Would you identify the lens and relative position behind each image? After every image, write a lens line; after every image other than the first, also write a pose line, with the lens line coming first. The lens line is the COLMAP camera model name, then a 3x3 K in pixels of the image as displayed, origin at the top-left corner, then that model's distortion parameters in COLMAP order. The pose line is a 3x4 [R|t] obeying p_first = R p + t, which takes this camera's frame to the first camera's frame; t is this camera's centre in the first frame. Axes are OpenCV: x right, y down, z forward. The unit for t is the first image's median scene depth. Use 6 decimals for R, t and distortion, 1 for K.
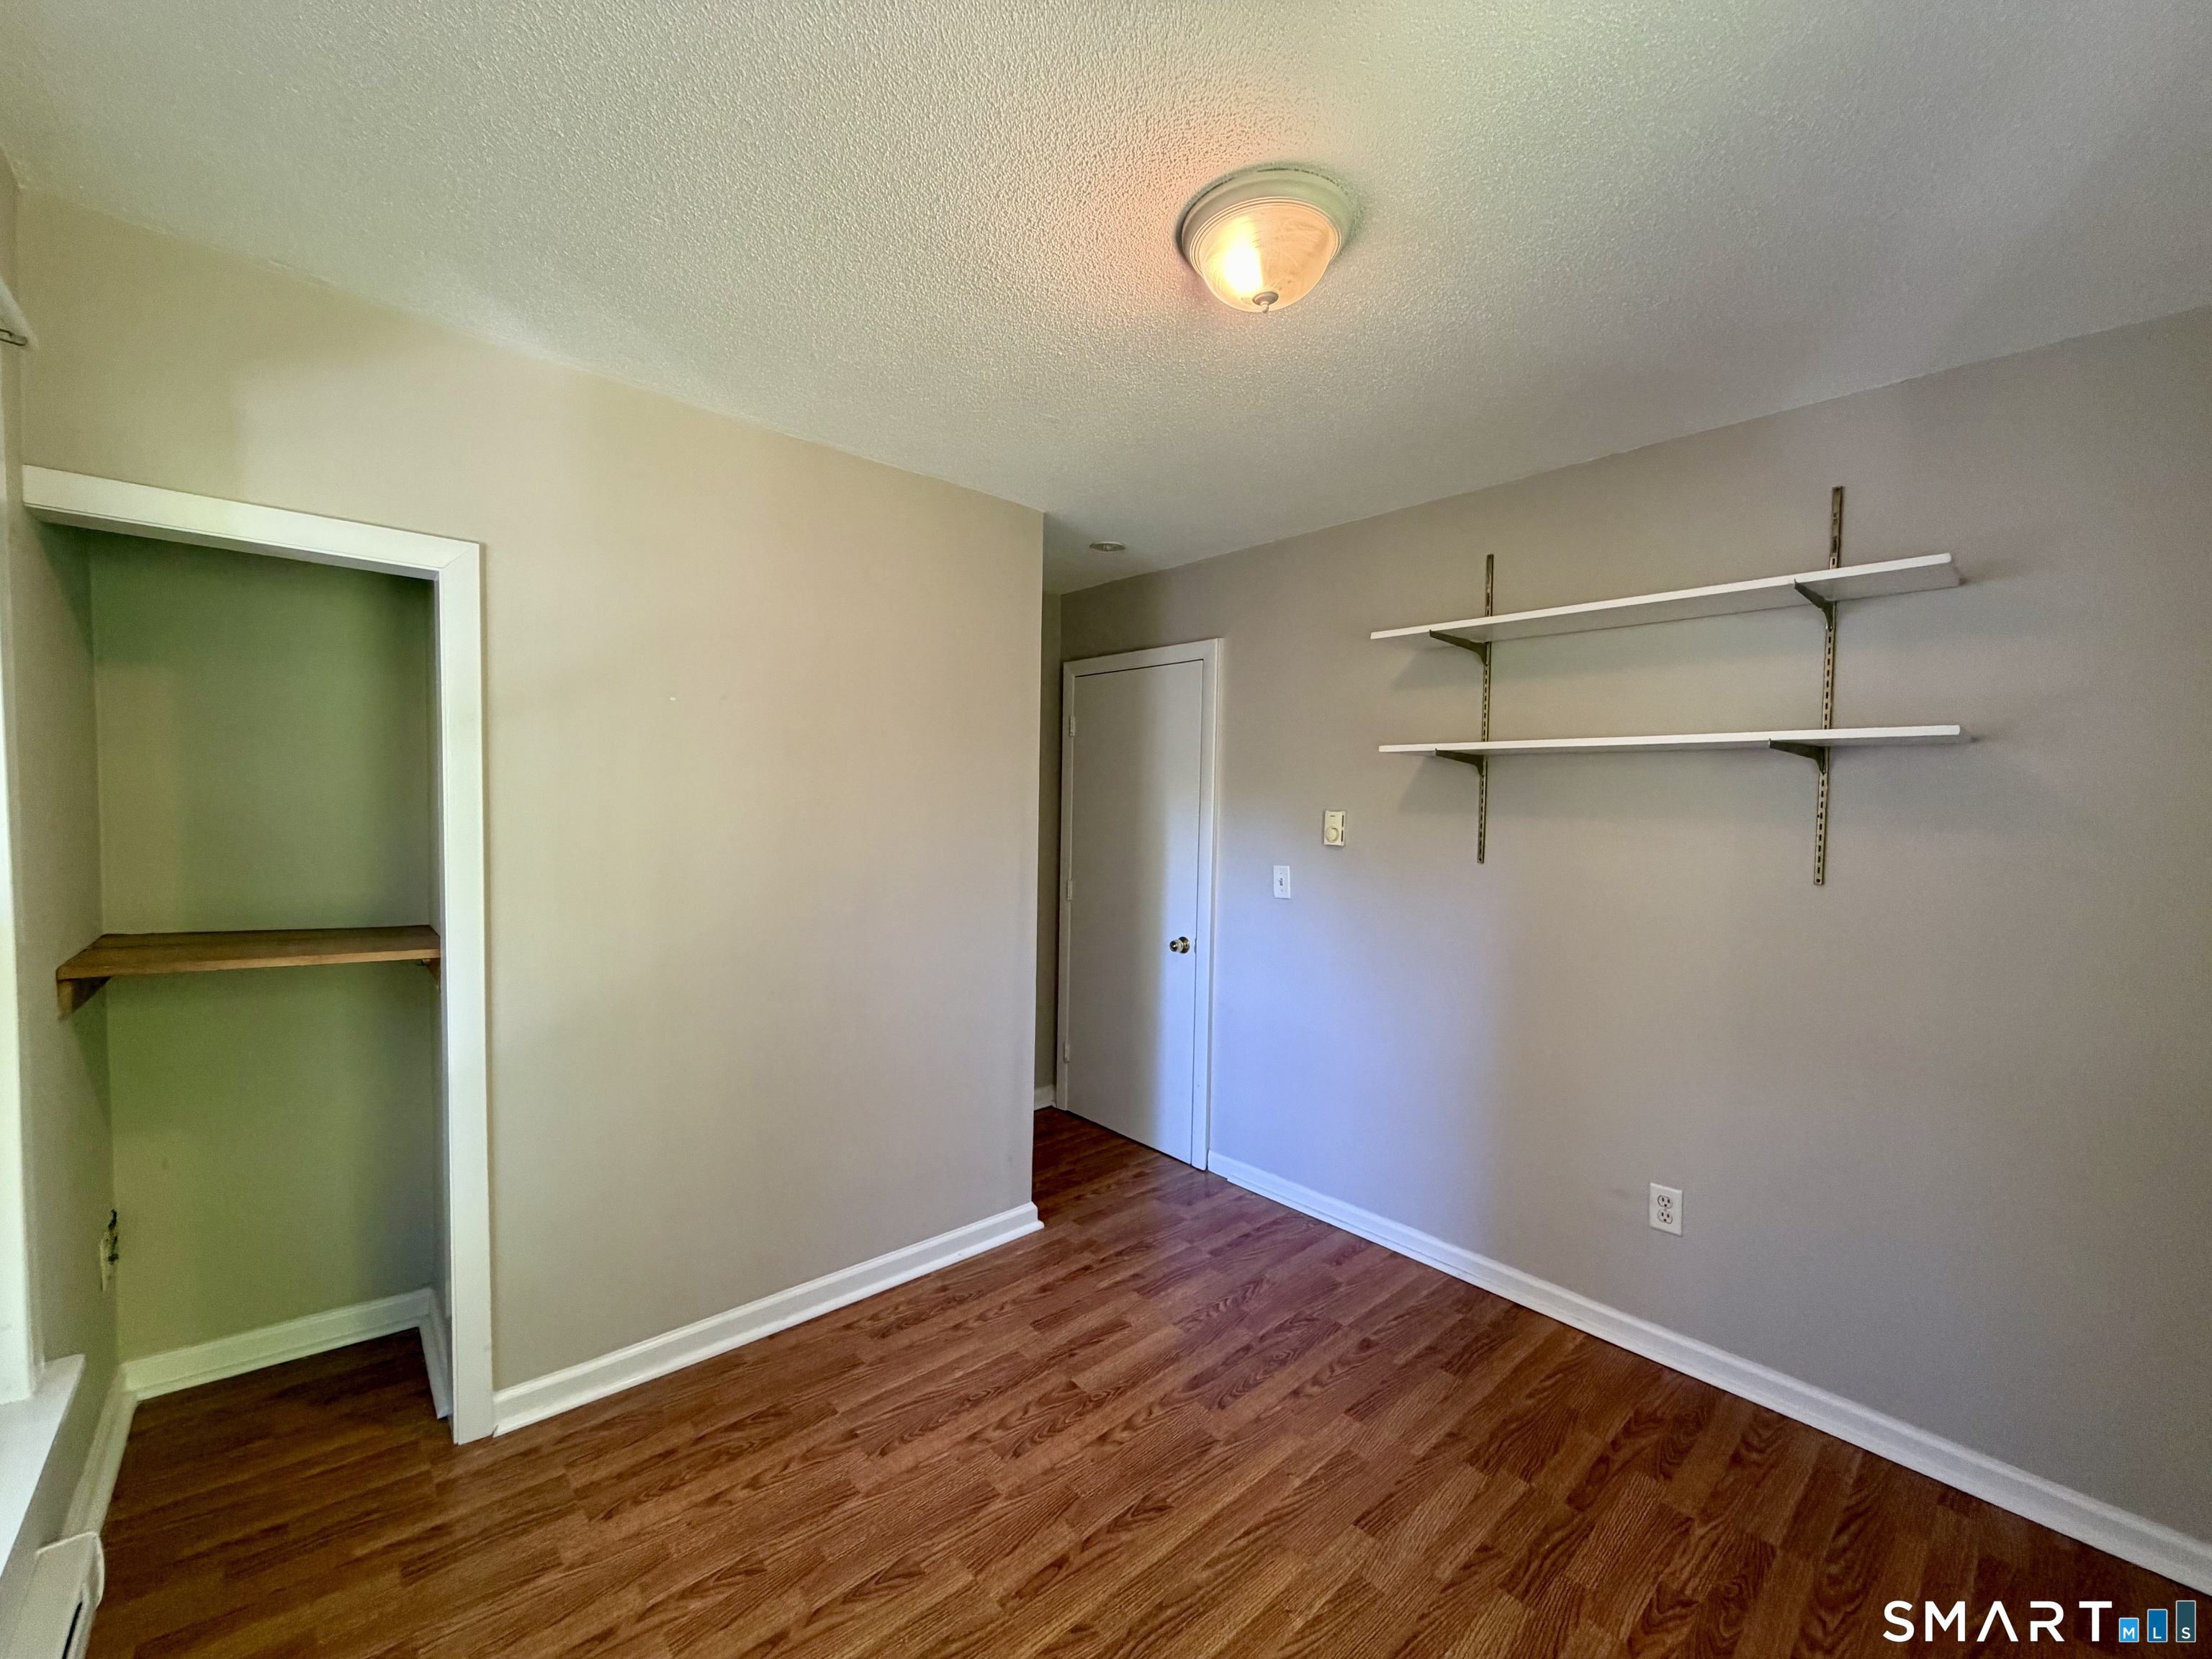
lens RADIAL K [[879.3, 0, 1098.4], [0, 879.3, 835.1], [0, 0, 1]] dist [0.001165, -0.000046]
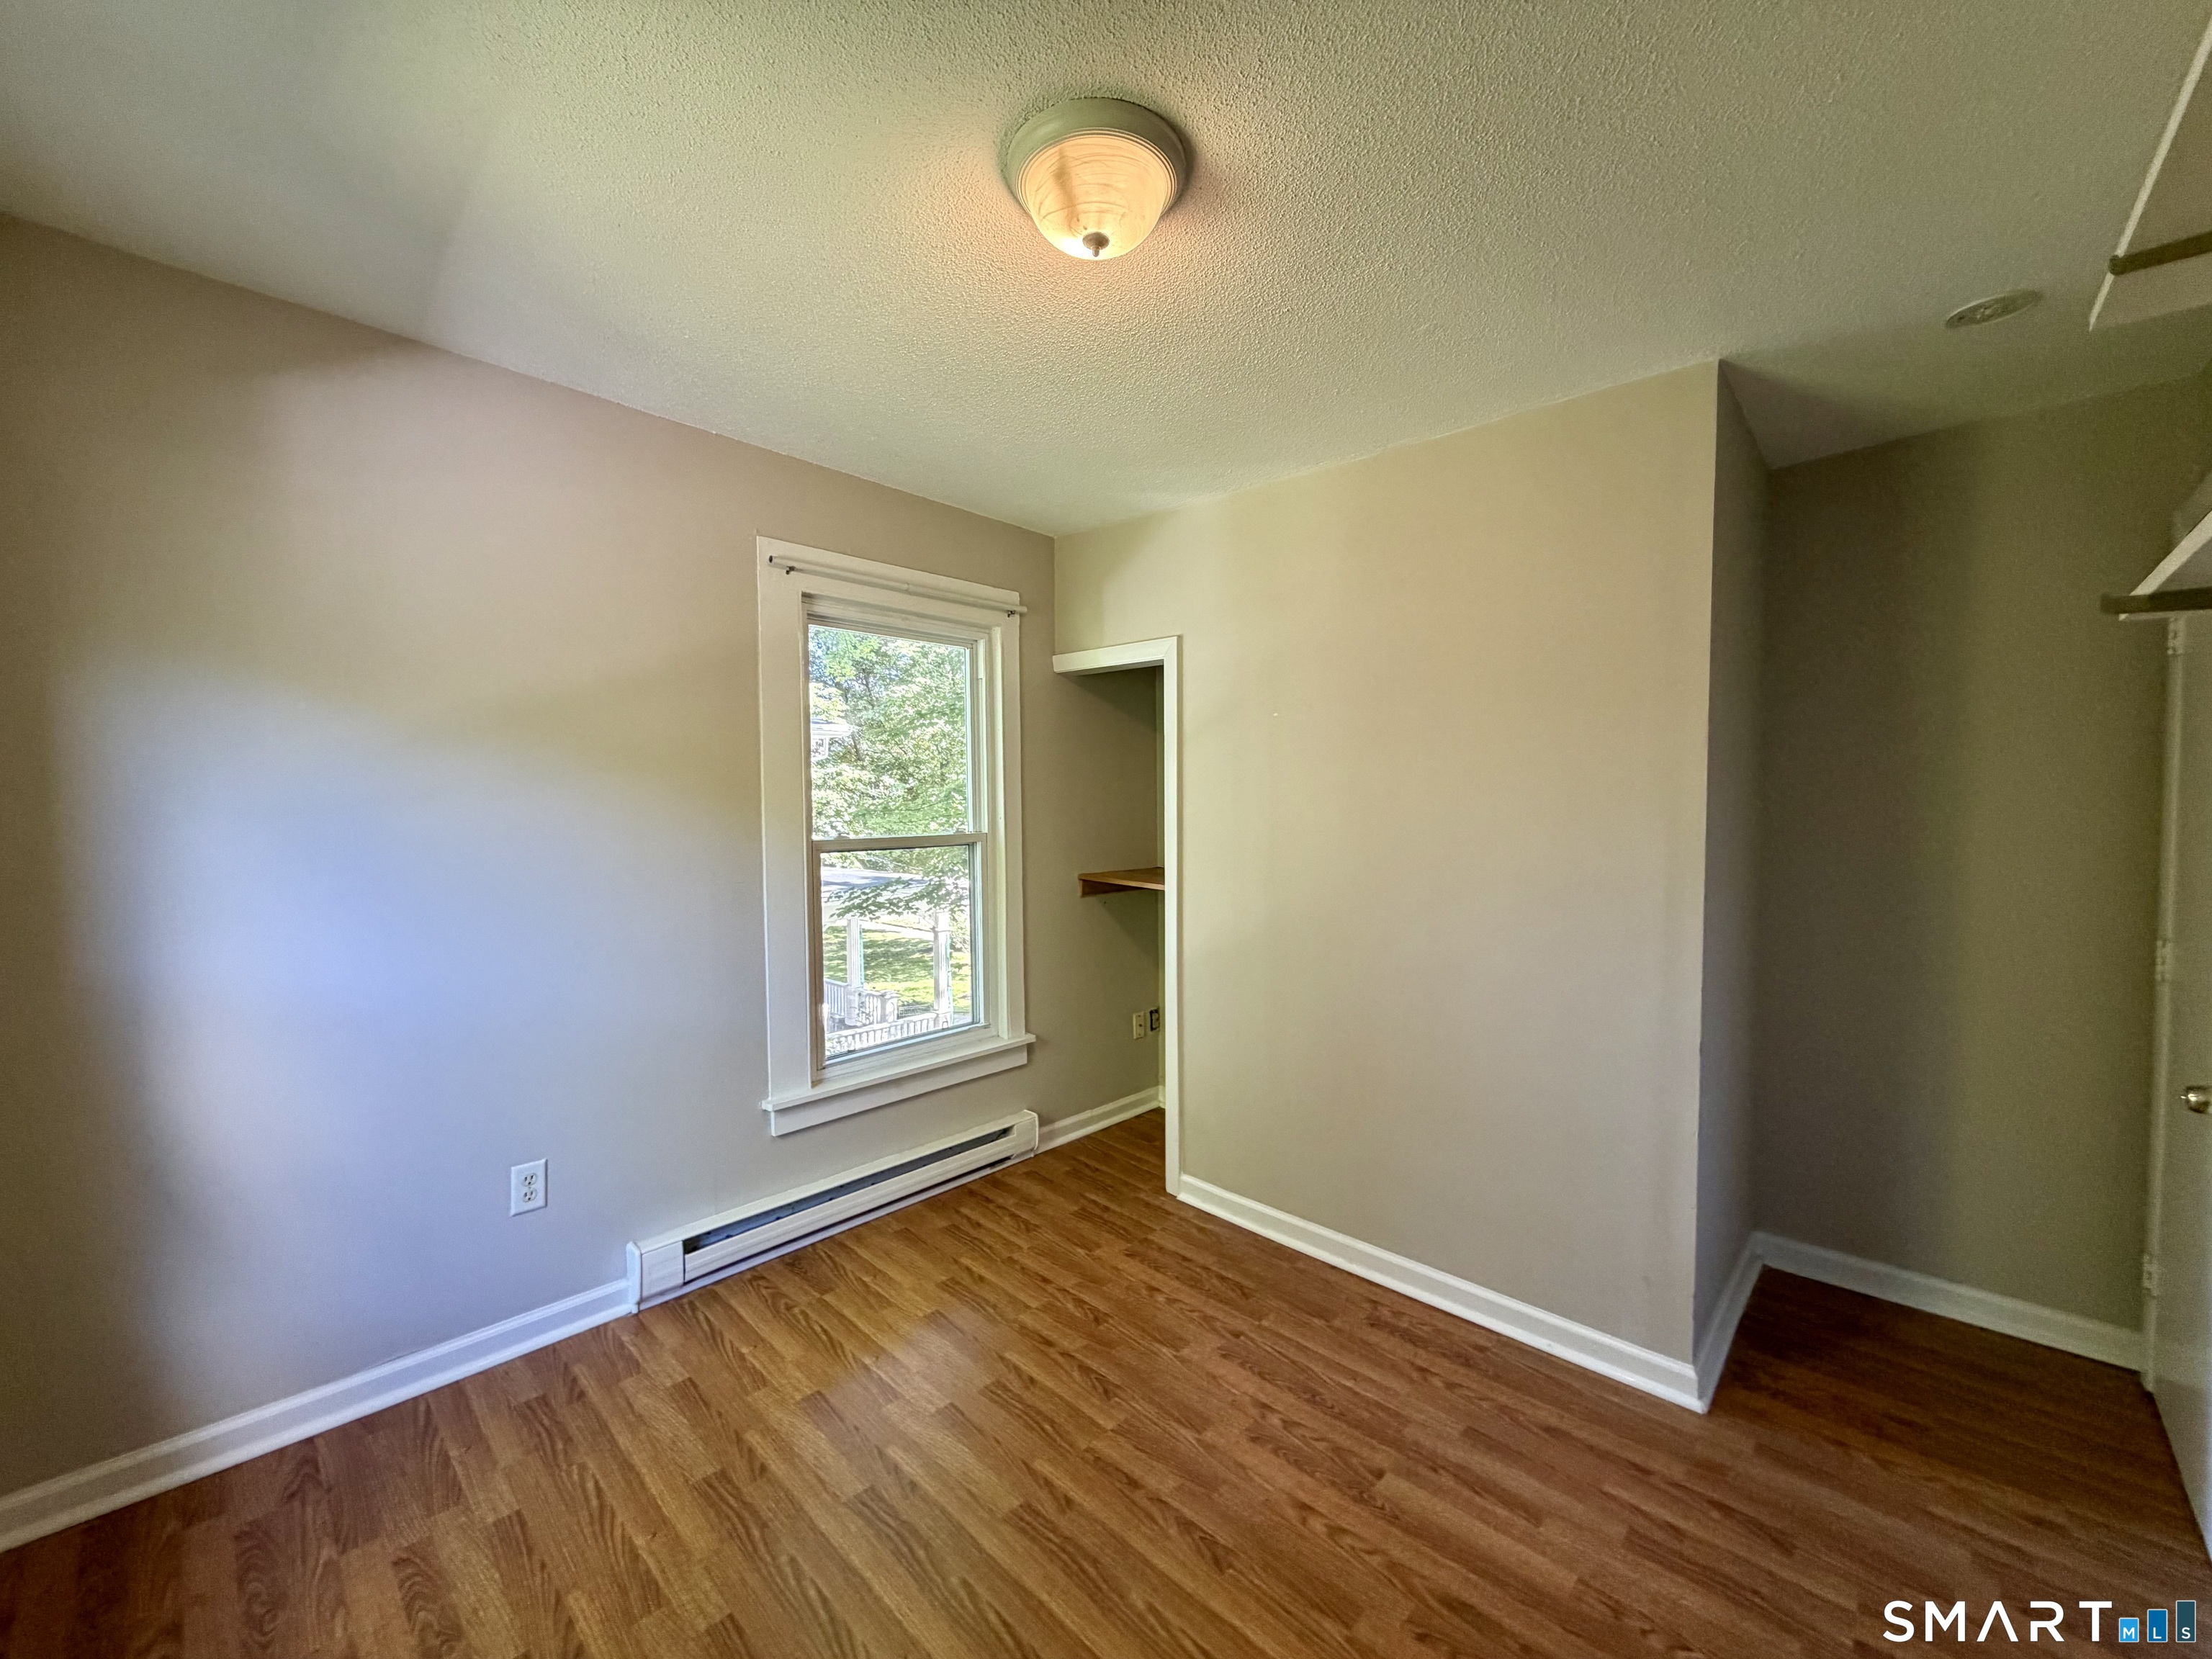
lens RADIAL K [[877.6, 0, 1102.1], [0, 877.6, 833.8], [0, 0, 1]] dist [-0.000204, -0.000235]
pose [[0.082199, 0.019969, -0.996416, 0.897115], [-0.035229, 0.999233, 0.017119, 0.008010], [0.995993, 0.033696, 0.082839, 0.746103]]
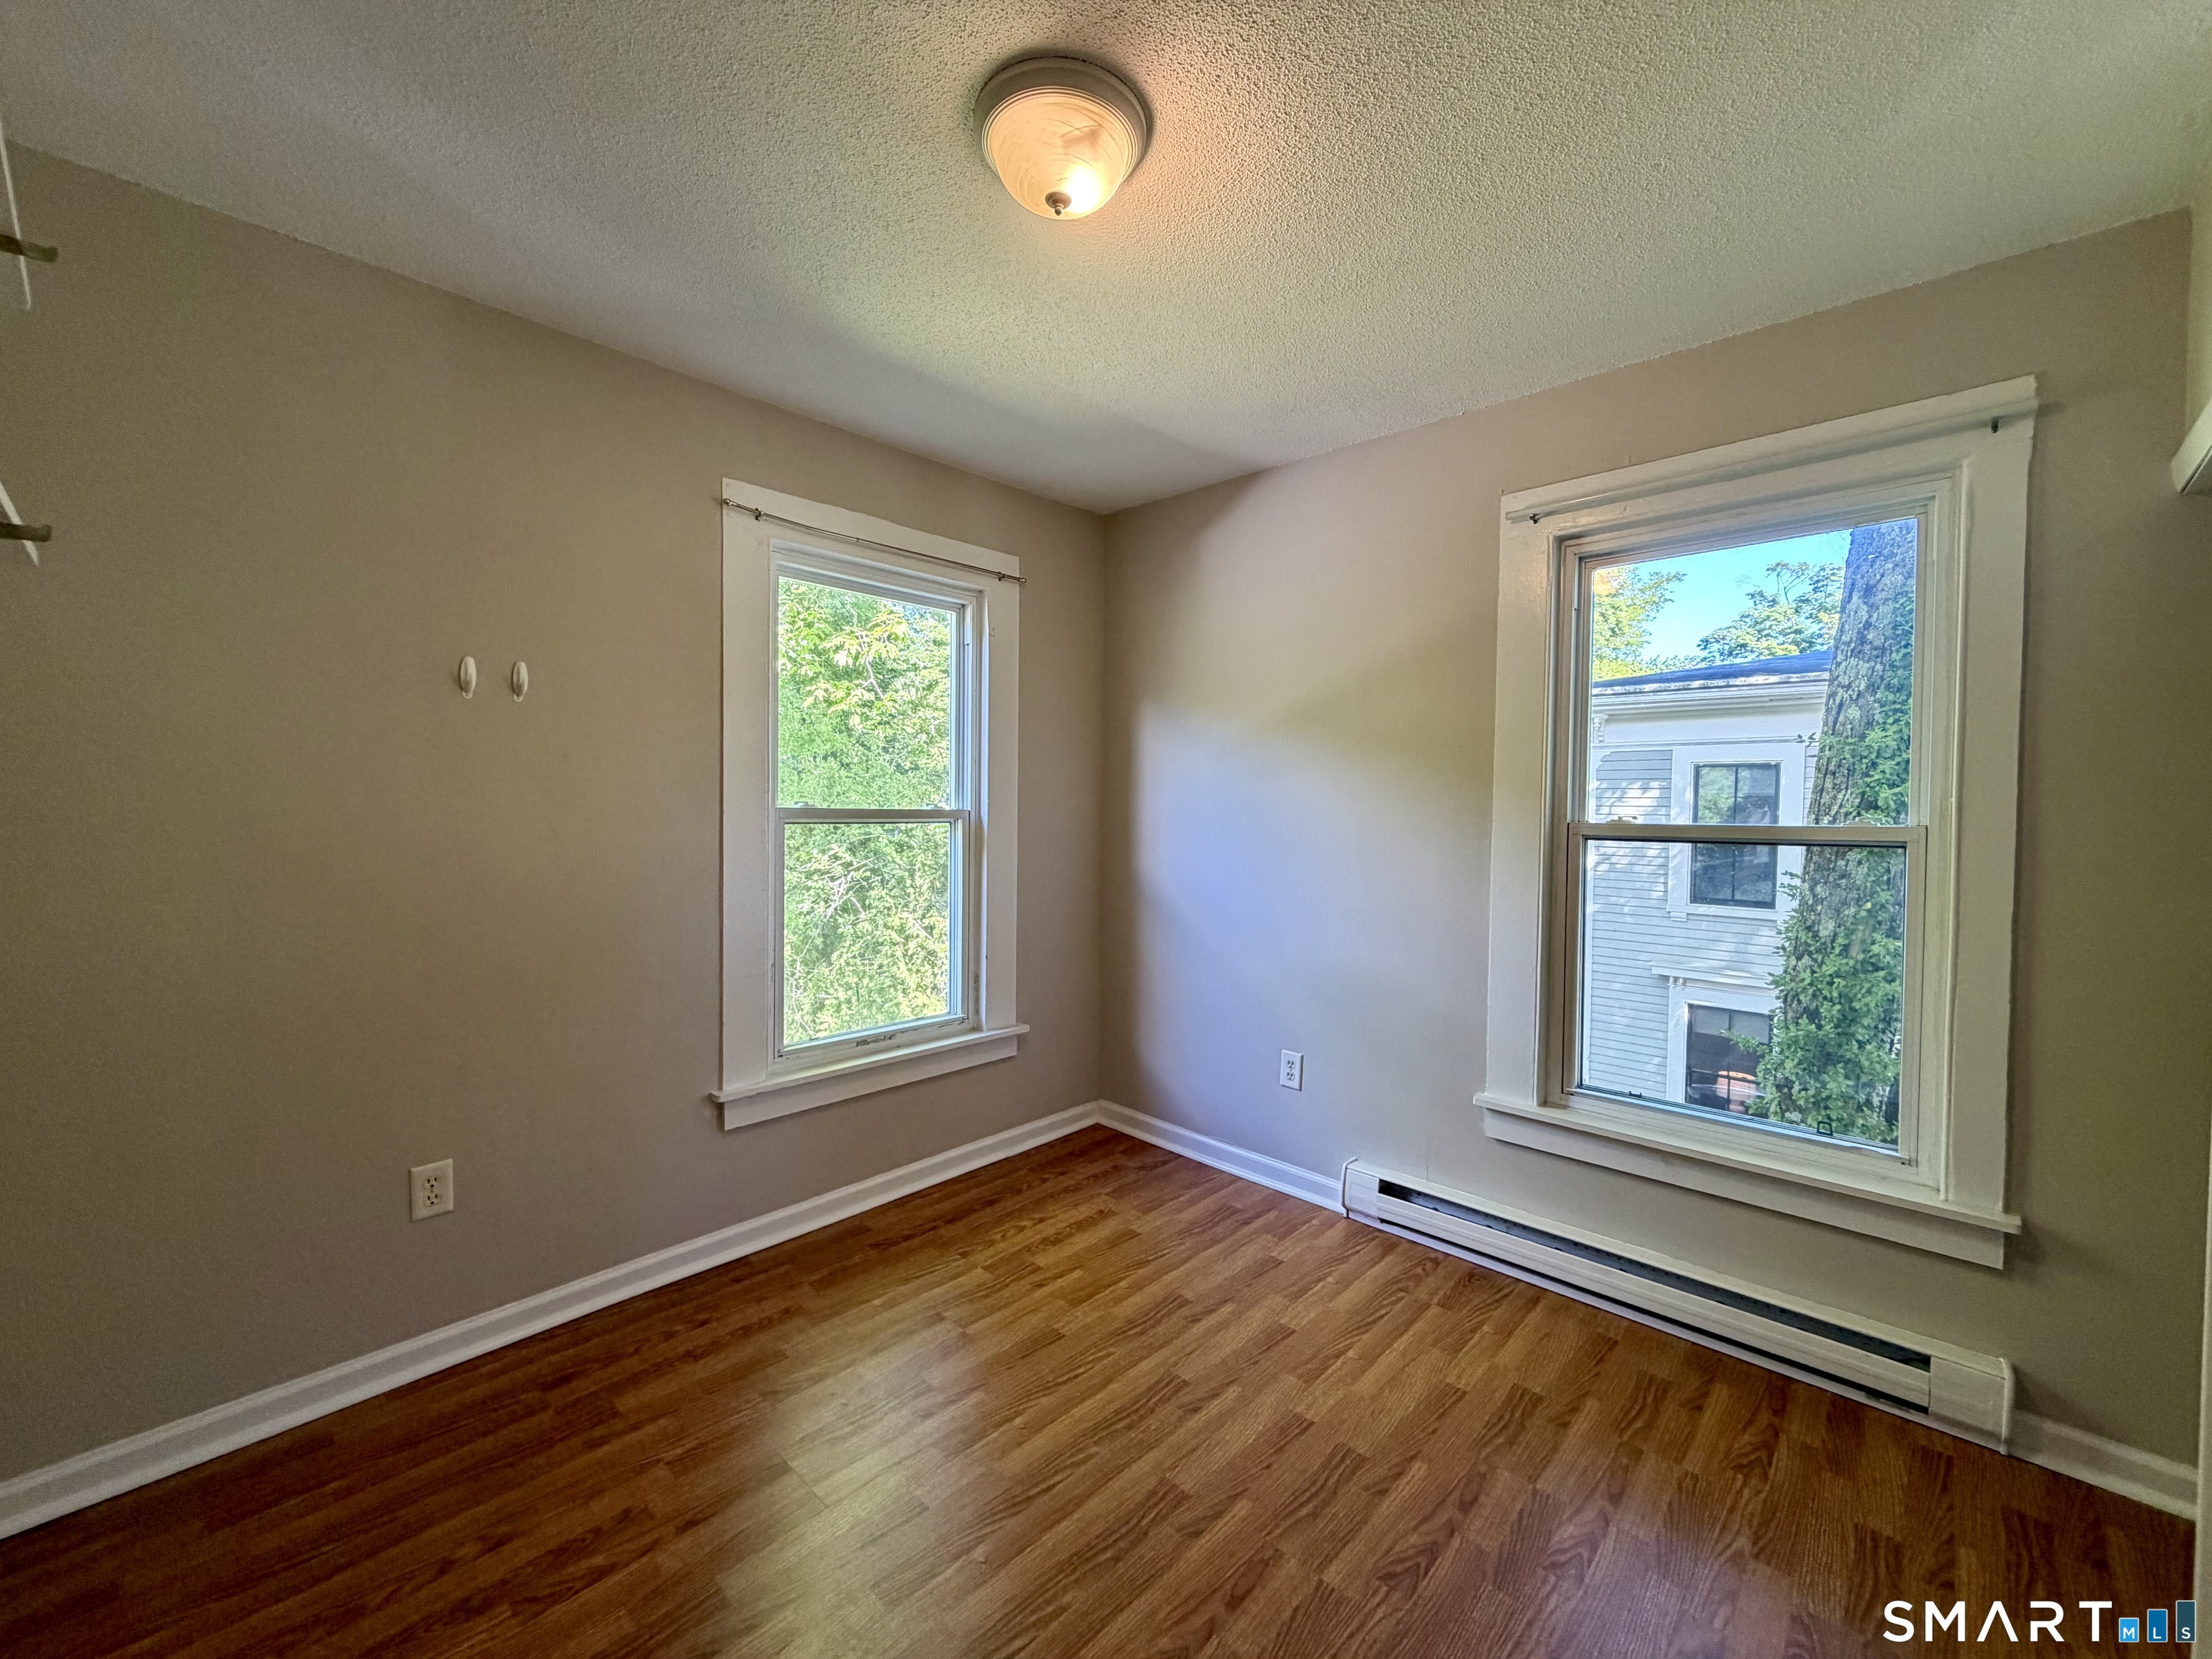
lens RADIAL K [[877.6, 0, 1102.1], [0, 877.6, 833.8], [0, 0, 1]] dist [-0.000204, -0.000235]
pose [[-0.995750, -0.031740, -0.086451, 0.162288], [-0.037207, 0.997359, 0.062374, 0.024210], [0.084243, 0.065326, -0.994302, 1.584557]]
